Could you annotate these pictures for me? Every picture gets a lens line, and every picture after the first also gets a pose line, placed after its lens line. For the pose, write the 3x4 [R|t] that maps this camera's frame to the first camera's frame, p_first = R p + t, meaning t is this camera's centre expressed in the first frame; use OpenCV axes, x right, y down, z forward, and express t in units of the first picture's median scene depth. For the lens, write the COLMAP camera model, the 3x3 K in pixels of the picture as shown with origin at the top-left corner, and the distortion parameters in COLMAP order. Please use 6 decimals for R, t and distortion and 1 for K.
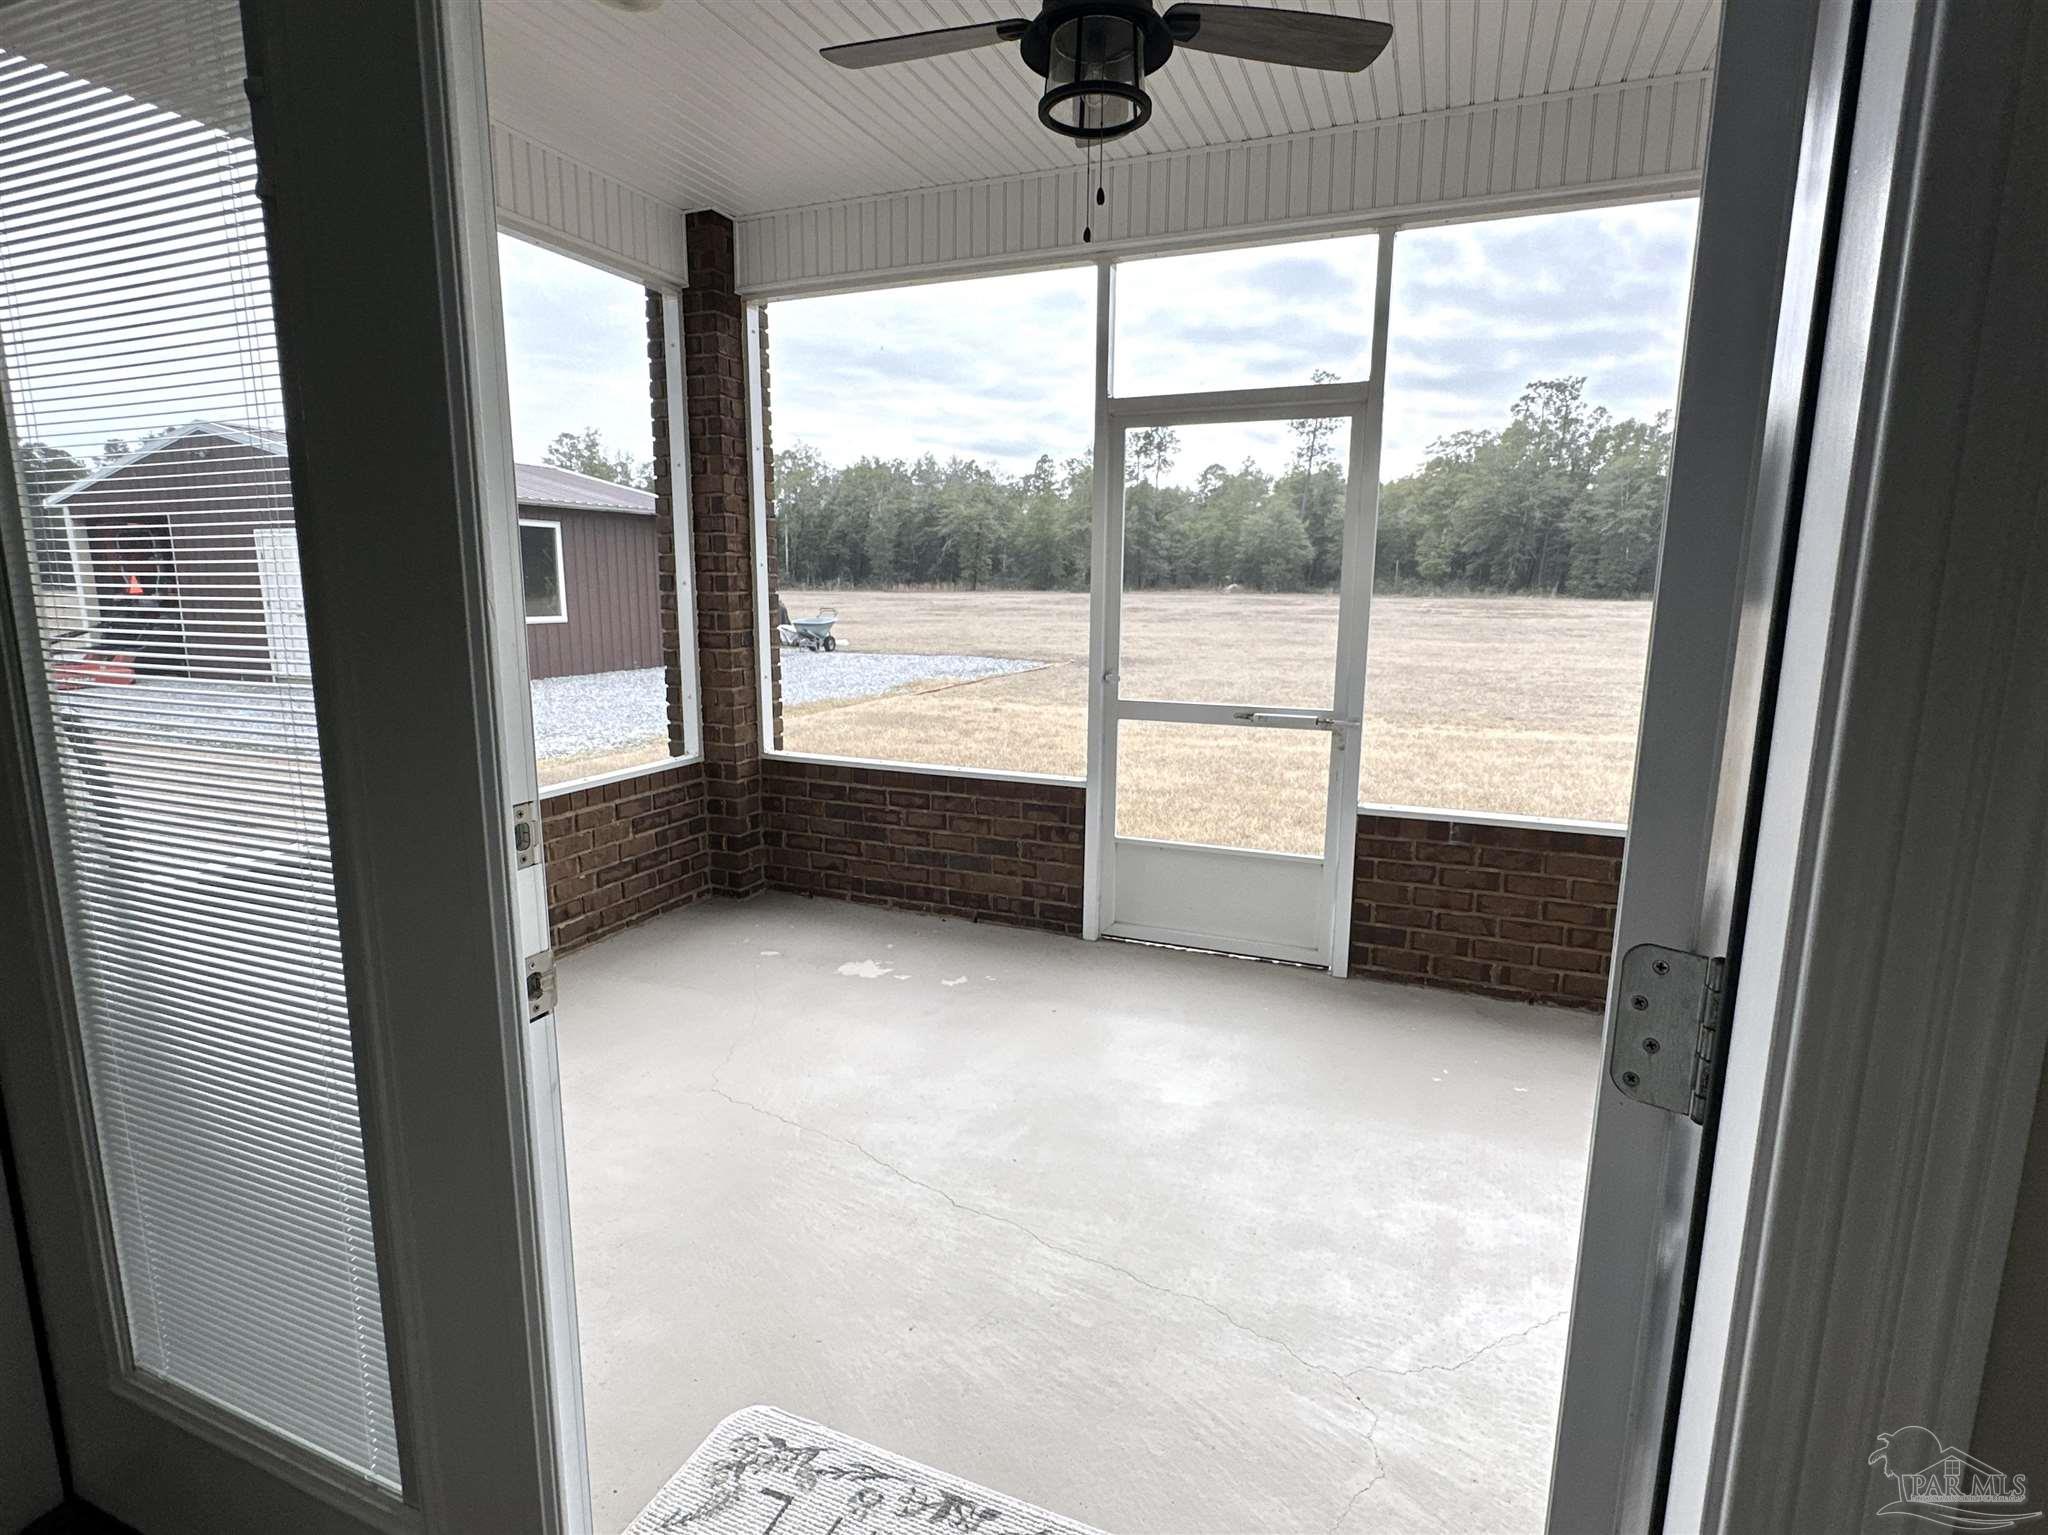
lens RADIAL K [[1020.5, 0, 1004.5], [0, 1020.5, 727.1], [0, 0, 1]] dist [0.002641, 0.001102]
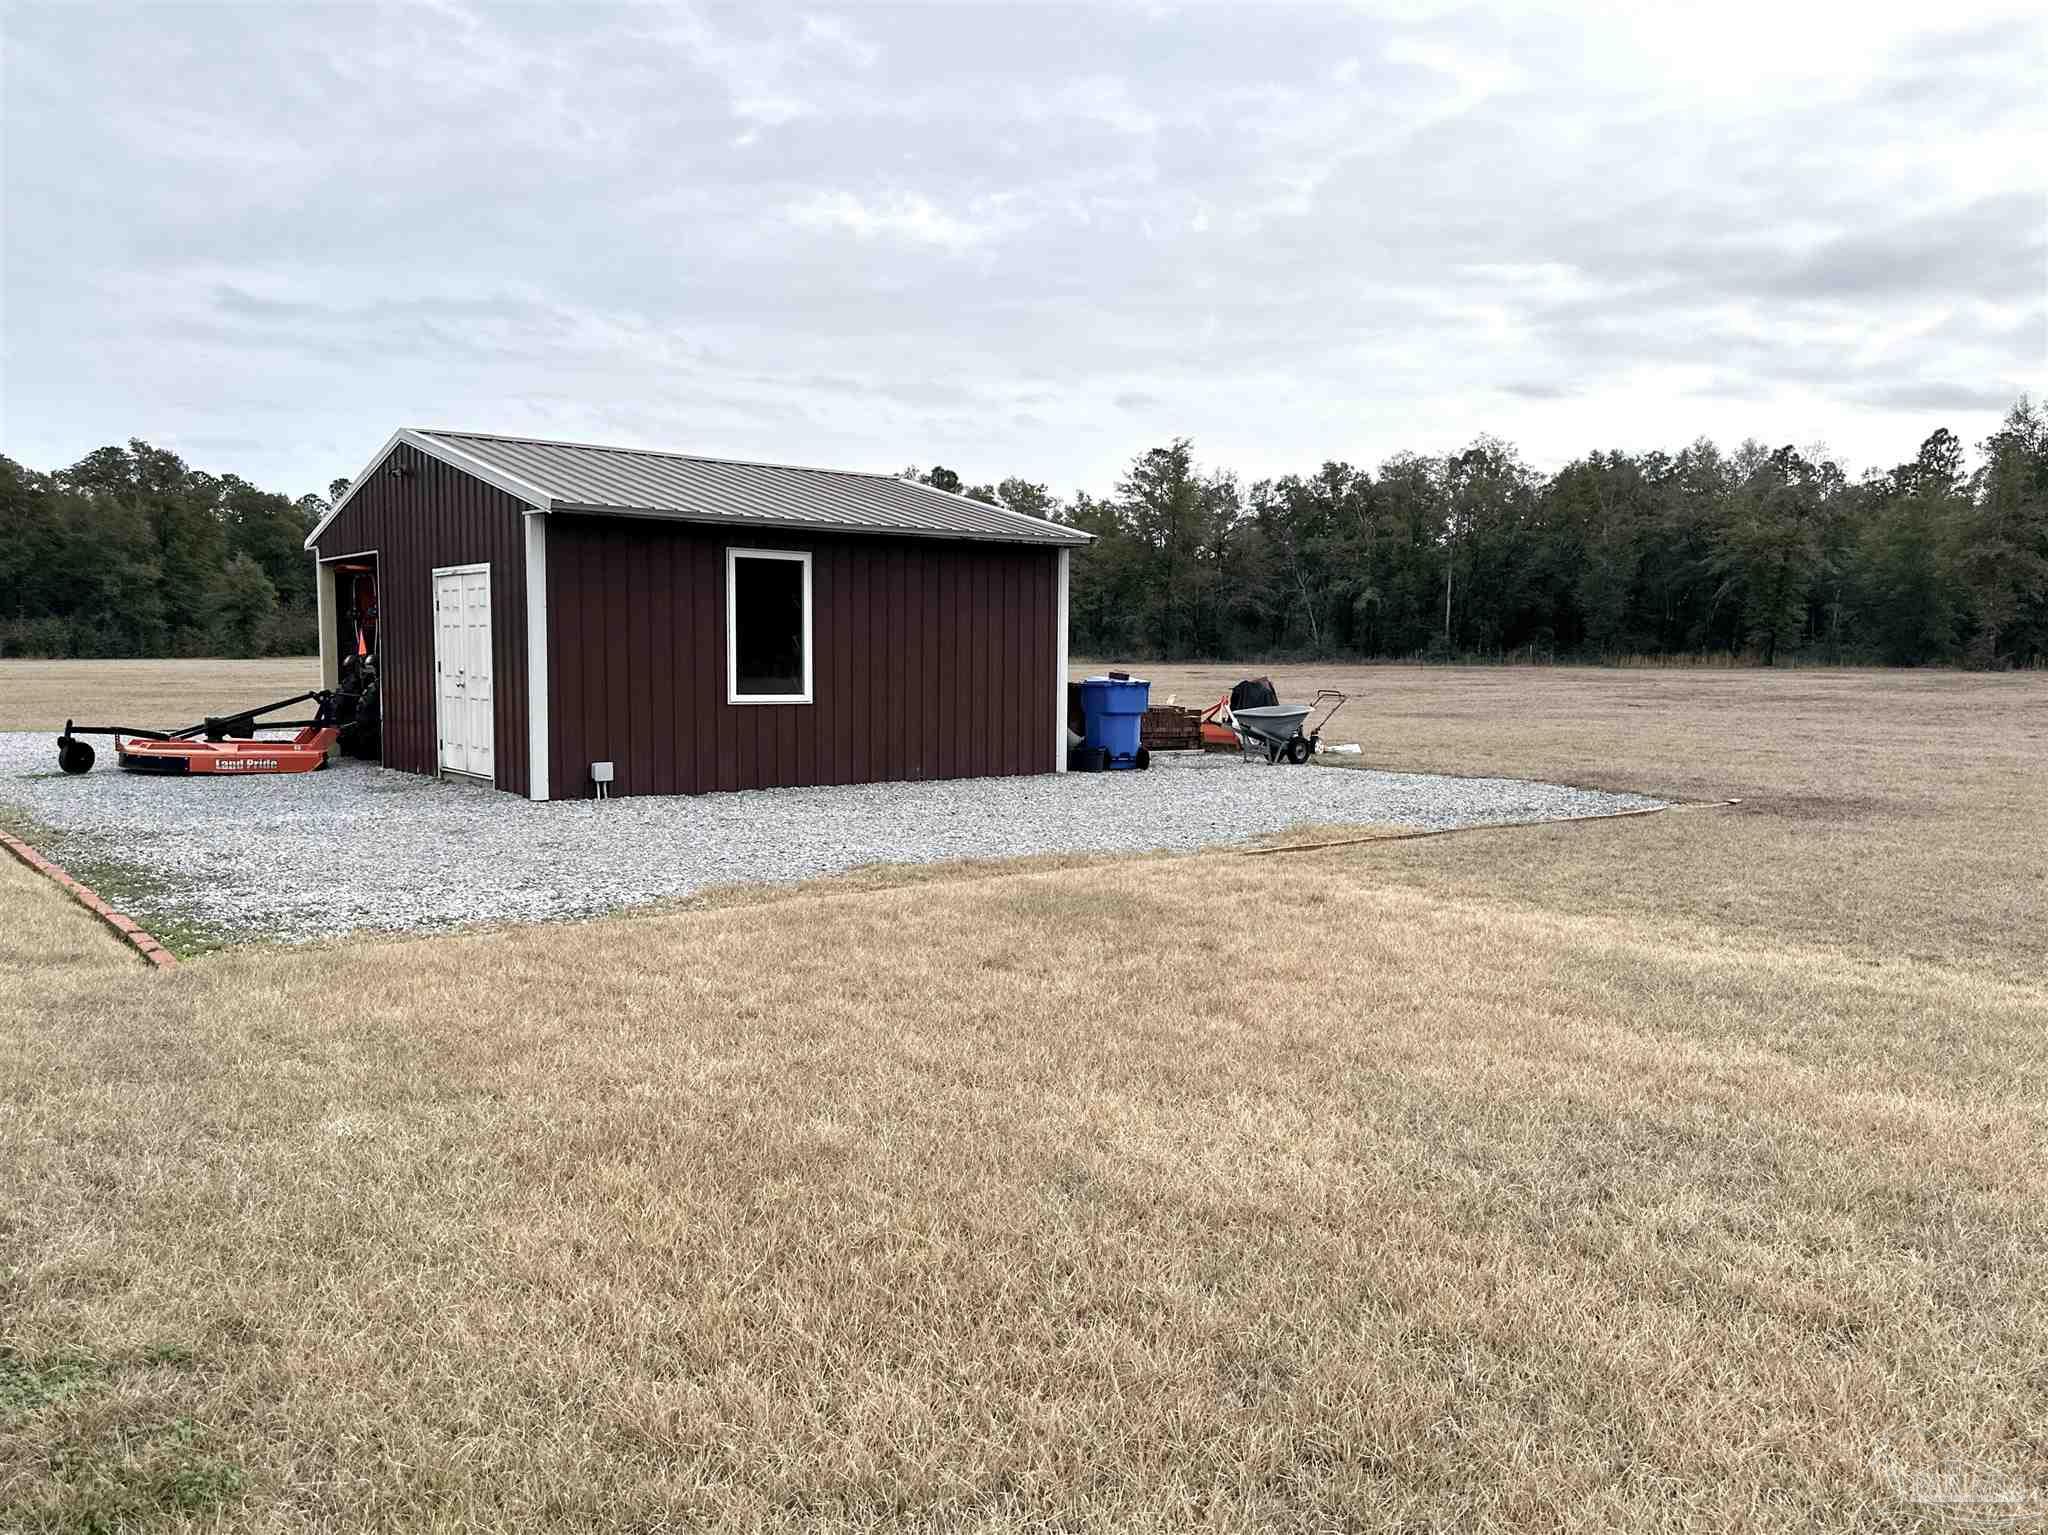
lens RADIAL K [[1504.8, 0, 1017.5], [0, 1504.8, 769.3], [0, 0, 1]] dist [0.059030, -0.062276]
pose [[0.868061, 0.041727, -0.494700, 0.563839], [-0.073228, 0.996324, -0.044457, -0.095117], [0.491027, 0.074817, 0.867926, 0.783301]]
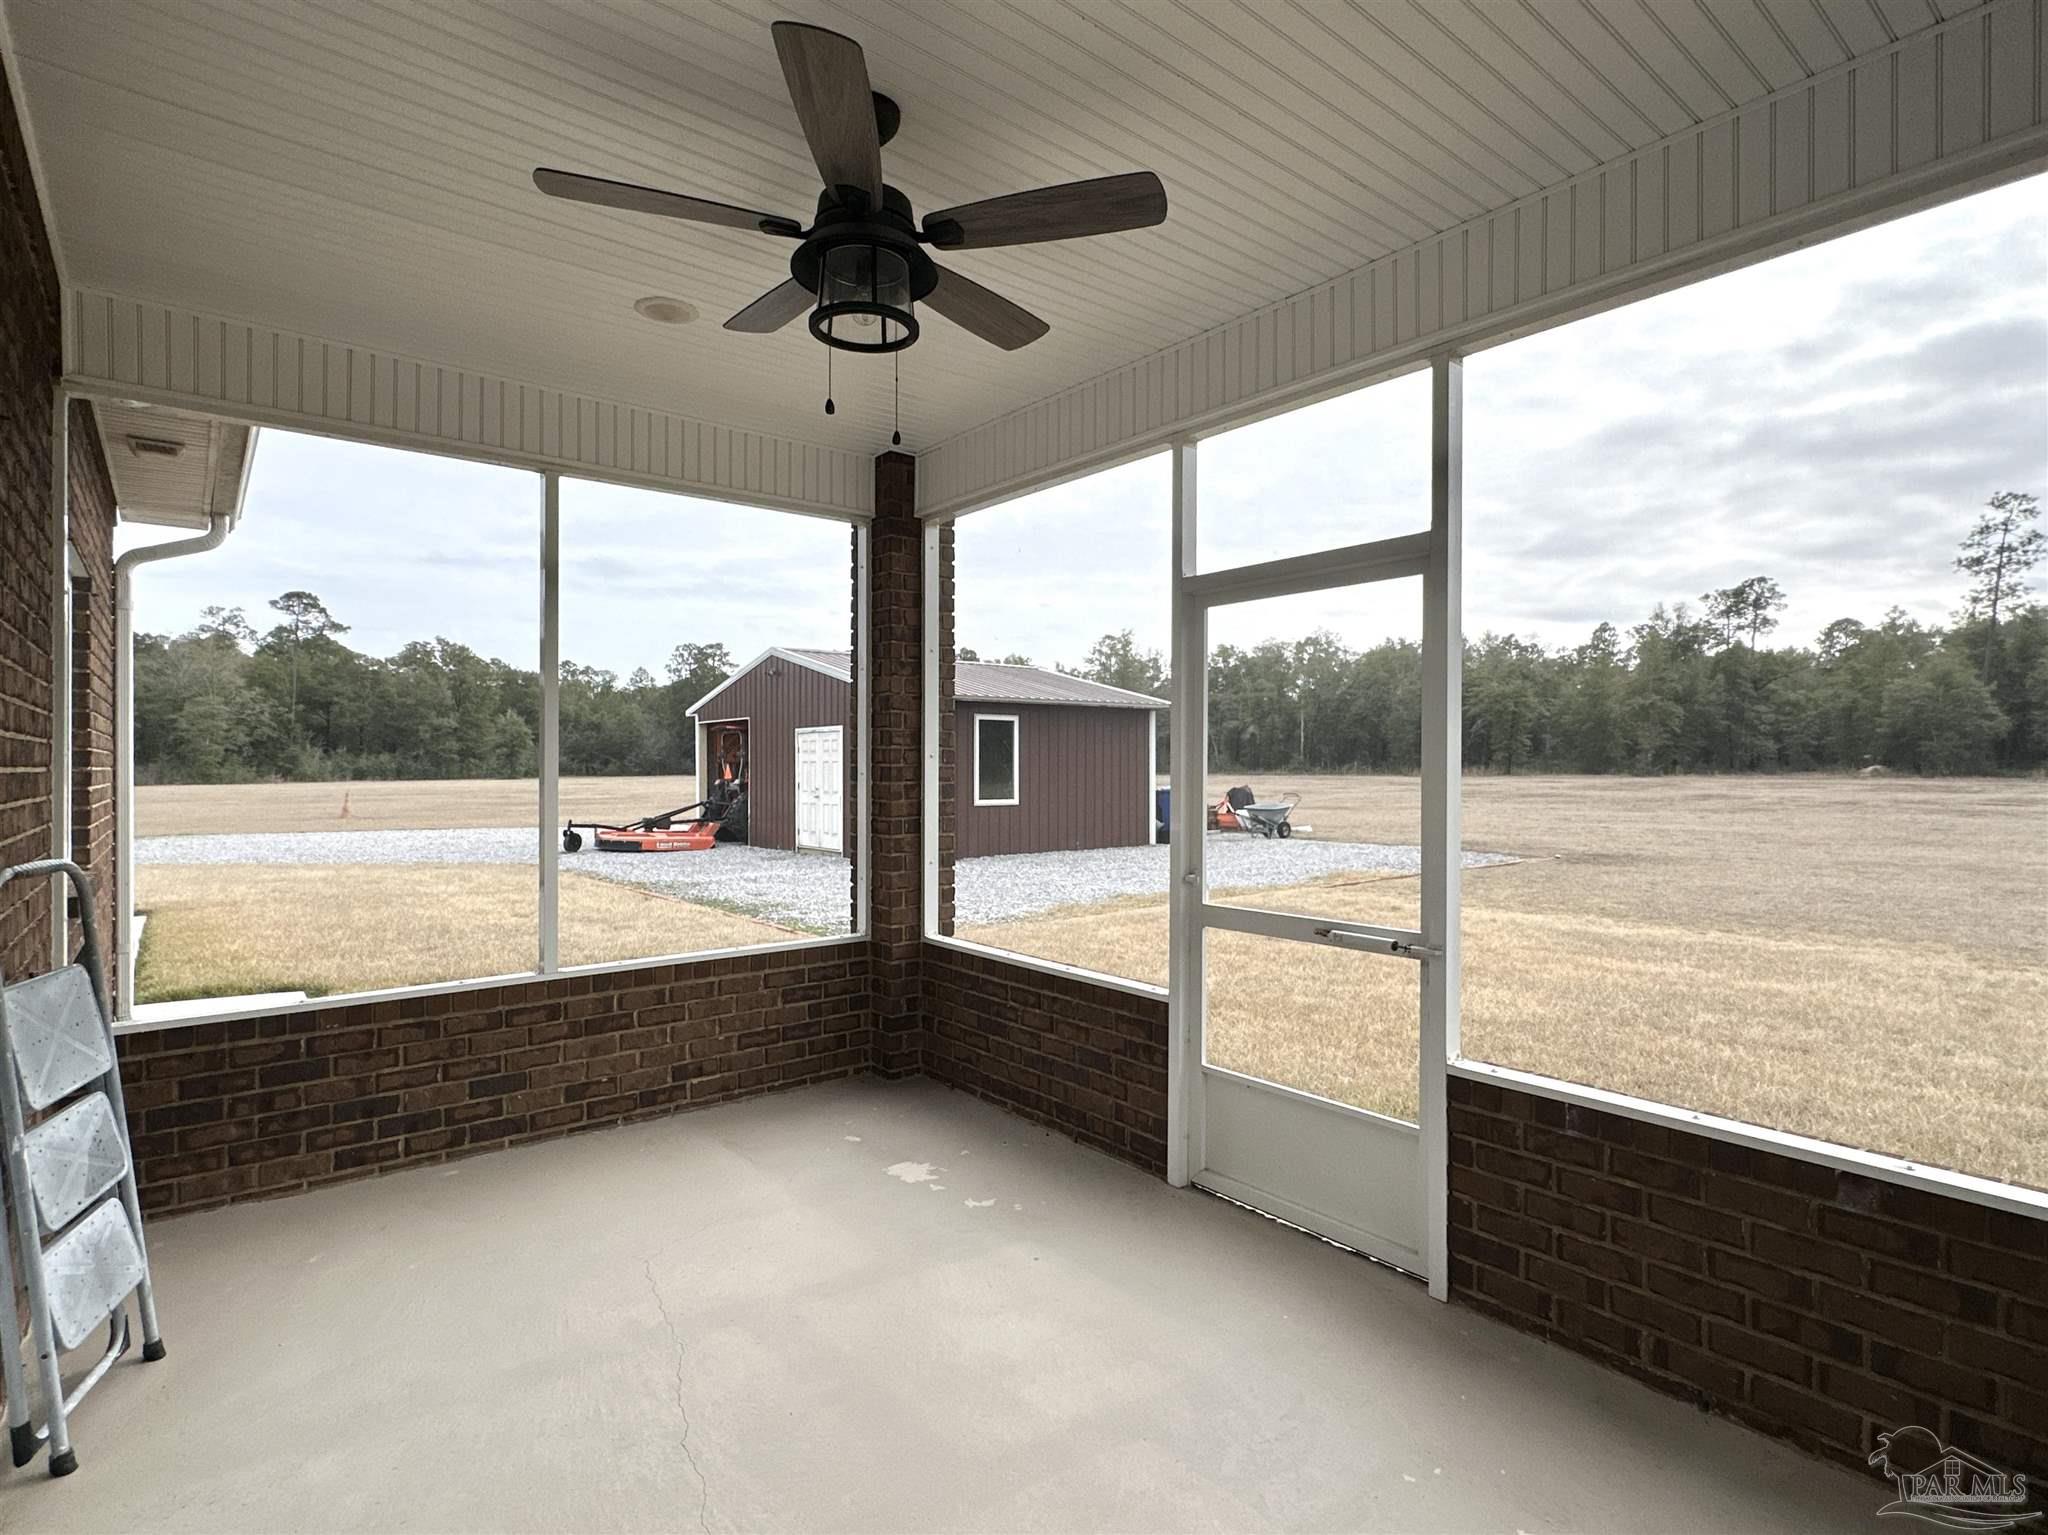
lens RADIAL K [[1020.5, 0, 1024.5], [0, 1020.5, 738.3], [0, 0, 1]] dist [0.002641, 0.001102]
pose [[0.881610, -0.019107, -0.471591, 0.335622], [-0.060176, 0.986475, -0.152464, -0.020772], [0.468126, 0.162792, 0.868537, 0.115798]]
